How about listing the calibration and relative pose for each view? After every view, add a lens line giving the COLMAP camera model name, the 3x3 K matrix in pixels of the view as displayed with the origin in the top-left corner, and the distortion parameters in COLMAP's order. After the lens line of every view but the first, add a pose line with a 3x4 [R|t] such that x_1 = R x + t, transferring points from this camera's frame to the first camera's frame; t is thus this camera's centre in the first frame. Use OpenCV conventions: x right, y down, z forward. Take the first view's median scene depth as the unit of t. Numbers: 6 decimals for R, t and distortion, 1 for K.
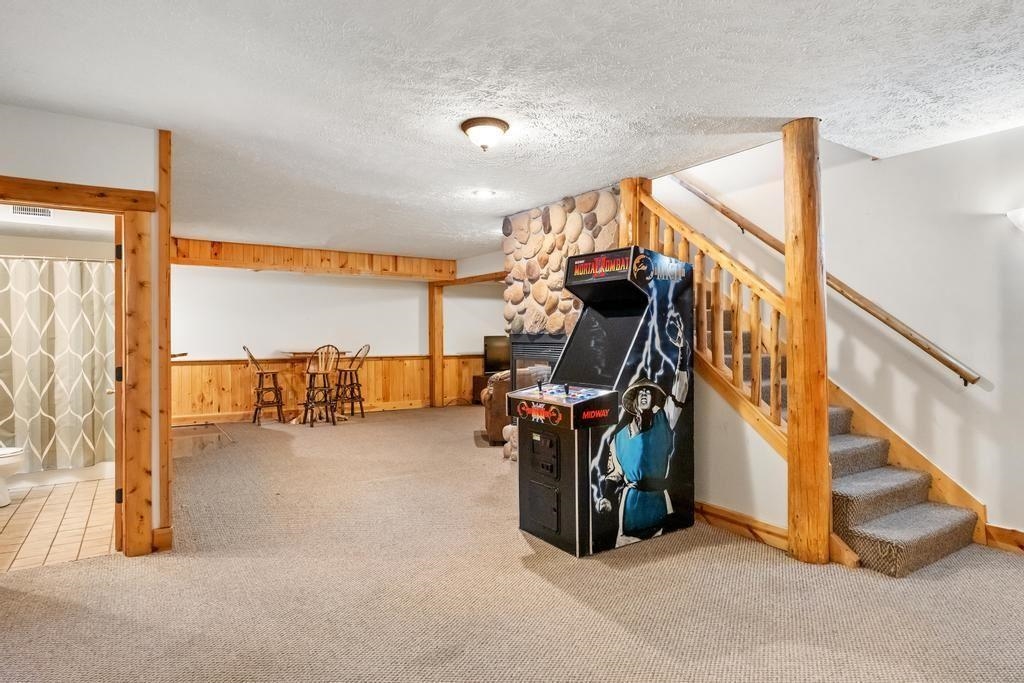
lens RADIAL K [[571.1, 0, 511.1], [0, 571.1, 342.4], [0, 0, 1]] dist [-0.004217, 0.000504]
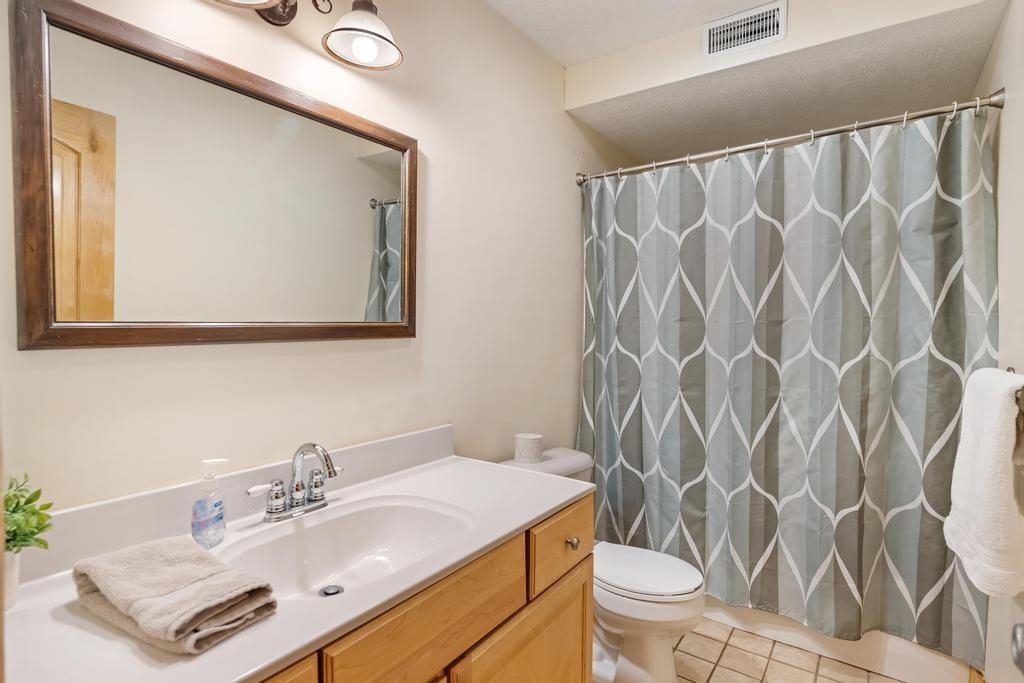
lens RADIAL K [[521.5, 0, 511.2], [0, 521.5, 340.3], [0, 0, 1]] dist [-0.001091, 0.000229]
pose [[0.375979, 0.028163, -0.926200, -0.497213], [-0.014550, 0.999594, 0.024489, 0.000301], [0.926514, 0.004269, 0.376236, 0.643467]]
